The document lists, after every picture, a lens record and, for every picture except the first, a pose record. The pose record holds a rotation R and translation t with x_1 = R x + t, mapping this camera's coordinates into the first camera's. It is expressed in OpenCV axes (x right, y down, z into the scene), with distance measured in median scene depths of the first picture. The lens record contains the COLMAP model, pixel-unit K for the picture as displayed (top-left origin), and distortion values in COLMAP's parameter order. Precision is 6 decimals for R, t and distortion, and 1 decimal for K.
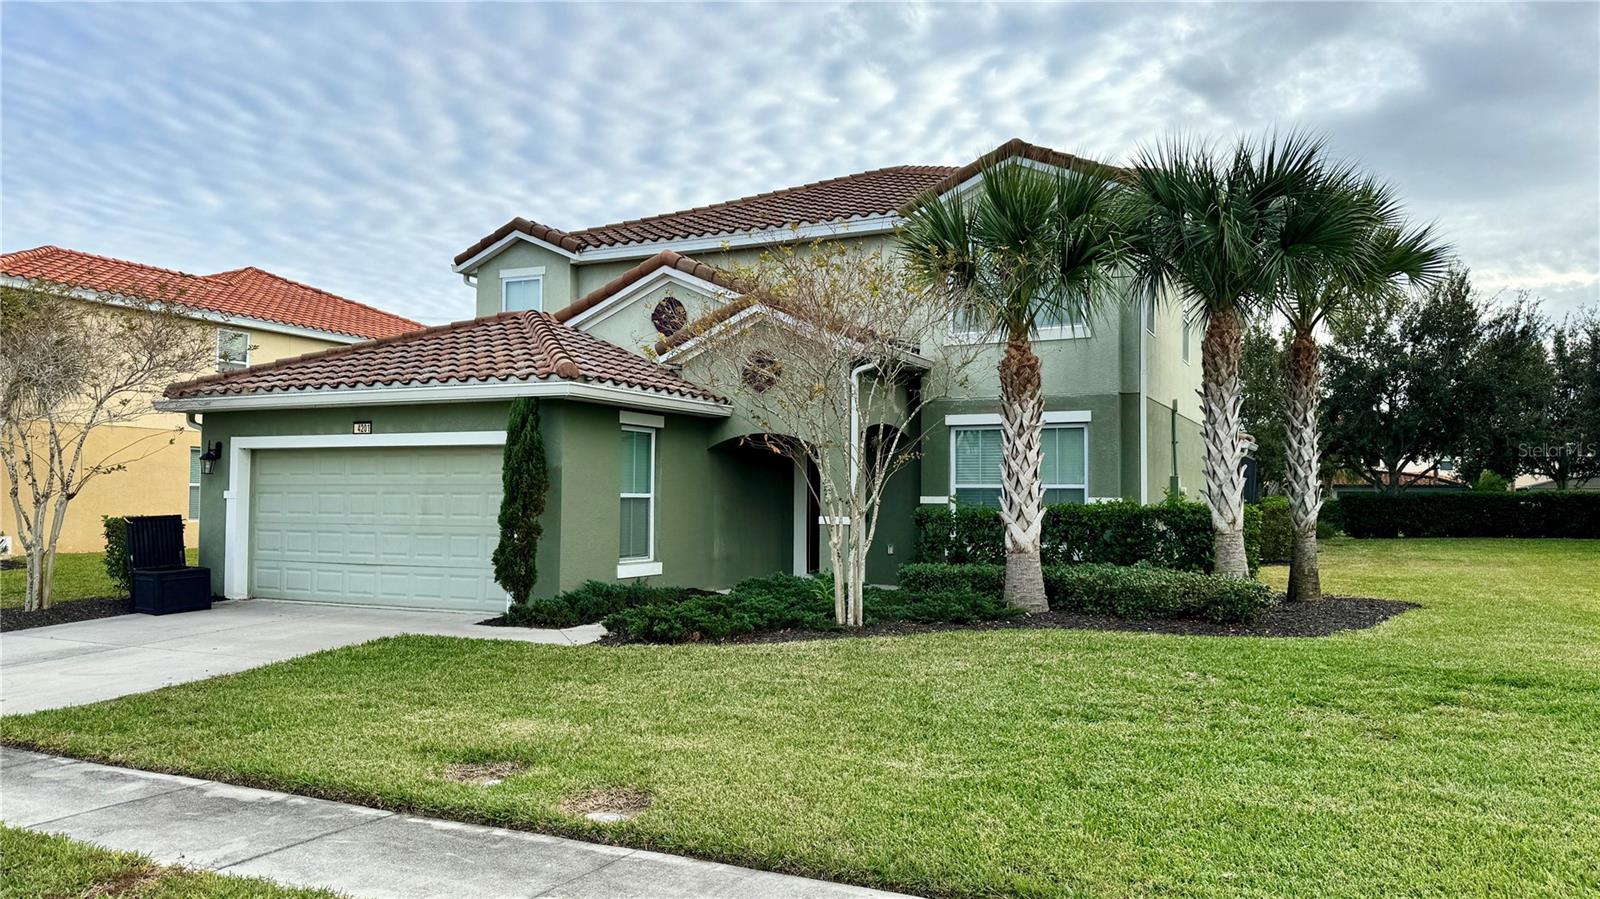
lens RADIAL K [[1115.6, 0, 792.8], [0, 1115.6, 455.2], [0, 0, 1]] dist [0.146941, -0.258033]
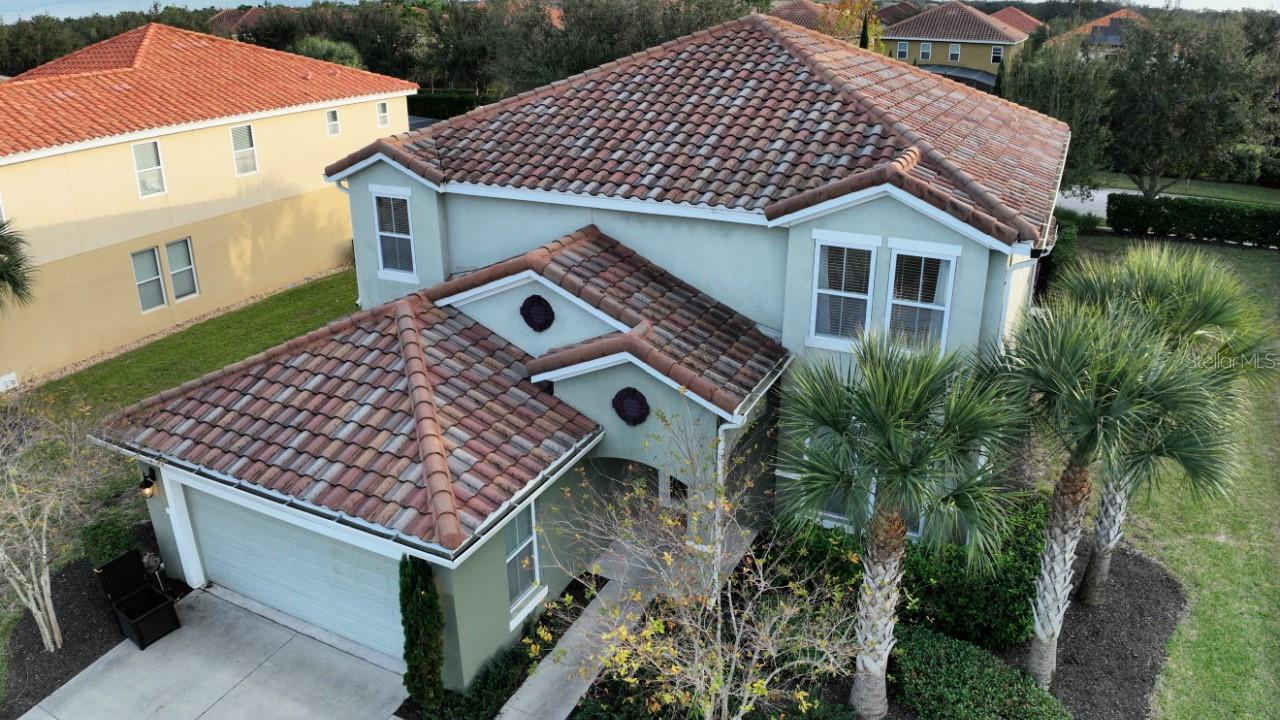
lens RADIAL K [[905.4, 0, 640.0], [0, 905.4, 360.0], [0, 0, 1]] dist [-0.104375, -0.000041]
pose [[0.999908, -0.013437, -0.001794, -0.018997], [0.012984, 0.911272, 0.411600, -0.490066], [-0.003896, -0.411585, 0.911363, 0.270844]]
